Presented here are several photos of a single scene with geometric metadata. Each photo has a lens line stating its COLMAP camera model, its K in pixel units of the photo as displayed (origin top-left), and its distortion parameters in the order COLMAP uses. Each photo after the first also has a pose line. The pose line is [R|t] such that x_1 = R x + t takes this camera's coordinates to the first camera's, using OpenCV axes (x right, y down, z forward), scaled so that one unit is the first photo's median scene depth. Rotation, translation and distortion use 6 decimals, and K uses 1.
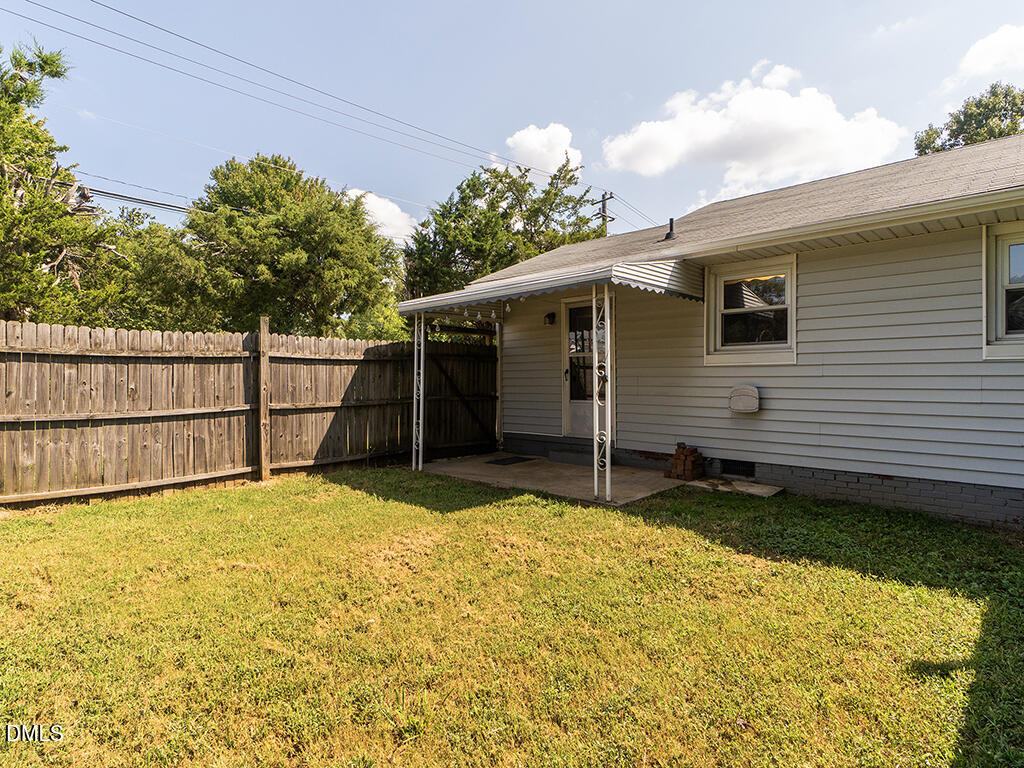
lens RADIAL K [[560.3, 0, 516.9], [0, 560.3, 378.5], [0, 0, 1]] dist [0.007709, -0.001809]
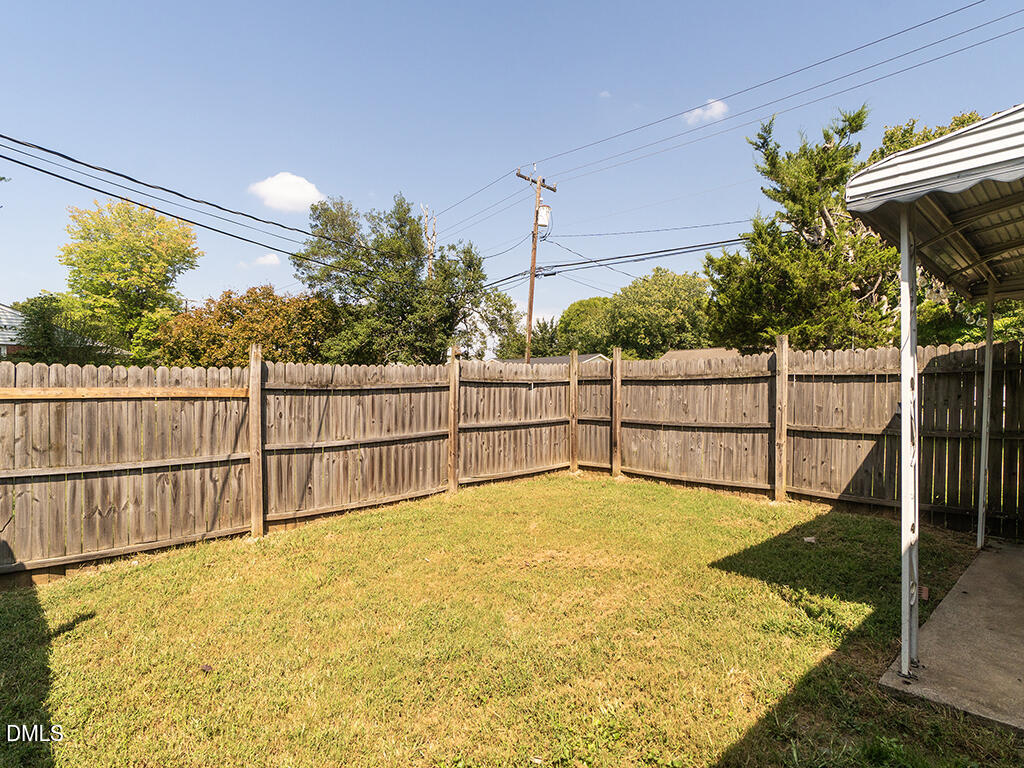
lens RADIAL K [[560.3, 0, 517.7], [0, 560.3, 376.7], [0, 0, 1]] dist [0.007709, -0.001809]
pose [[-0.080441, -0.026816, -0.996399, 0.648245], [-0.007411, 0.999627, -0.026304, -0.008091], [0.996732, 0.005268, -0.080610, 0.700823]]
